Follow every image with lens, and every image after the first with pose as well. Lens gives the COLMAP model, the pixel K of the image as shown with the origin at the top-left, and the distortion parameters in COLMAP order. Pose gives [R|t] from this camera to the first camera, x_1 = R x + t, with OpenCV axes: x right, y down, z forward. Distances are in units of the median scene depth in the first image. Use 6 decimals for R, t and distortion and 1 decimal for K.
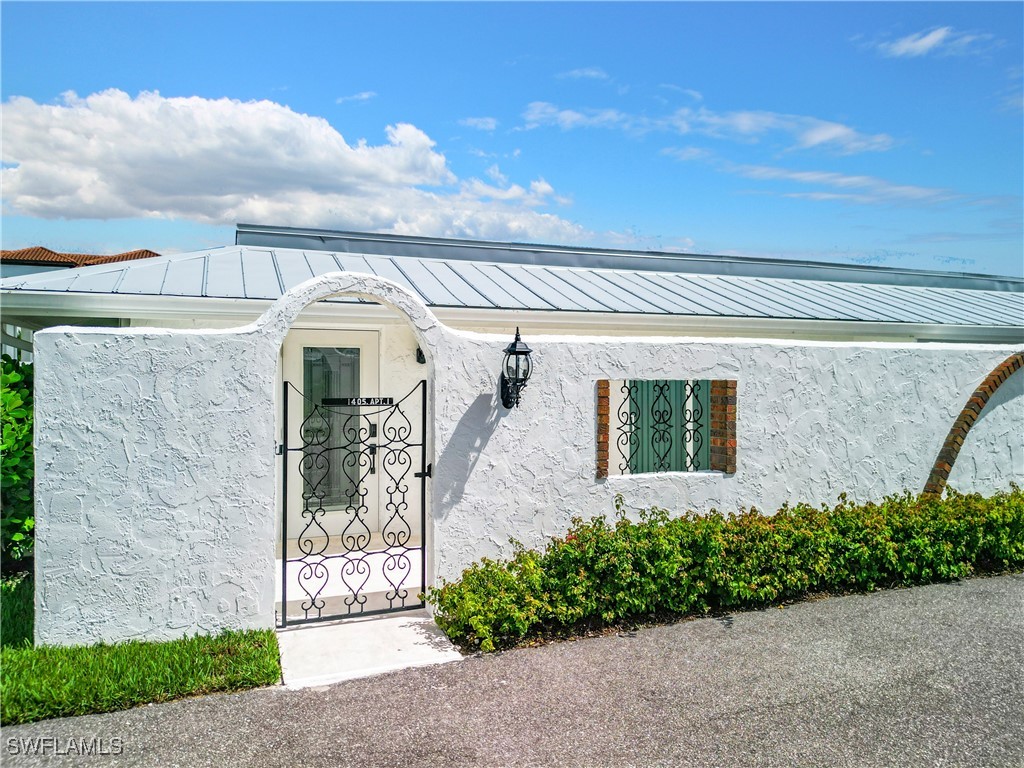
lens RADIAL K [[723.2, 0, 507.8], [0, 723.2, 380.7], [0, 0, 1]] dist [0.073903, -0.080033]
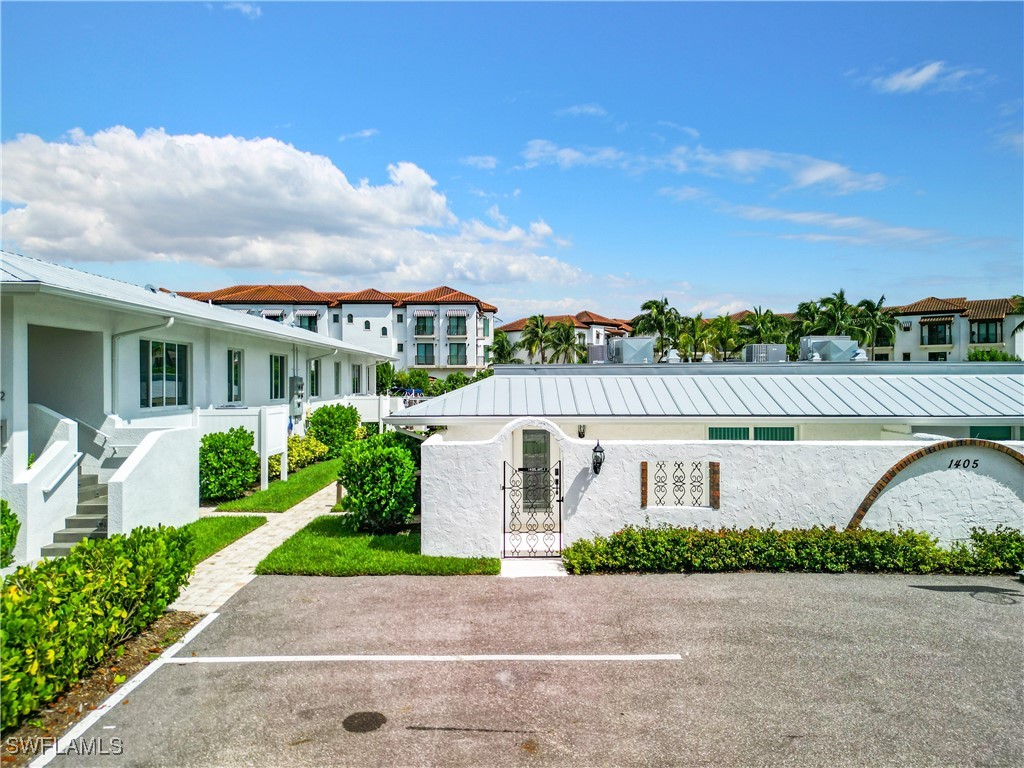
lens RADIAL K [[712.4, 0, 510.9], [0, 712.4, 382.3], [0, 0, 1]] dist [0.095395, -0.004312]
pose [[0.934639, 0.000328, -0.355597, 0.569125], [0.000384, 0.999998, 0.001933, -0.265169], [0.355597, -0.001944, 0.934637, -1.247823]]
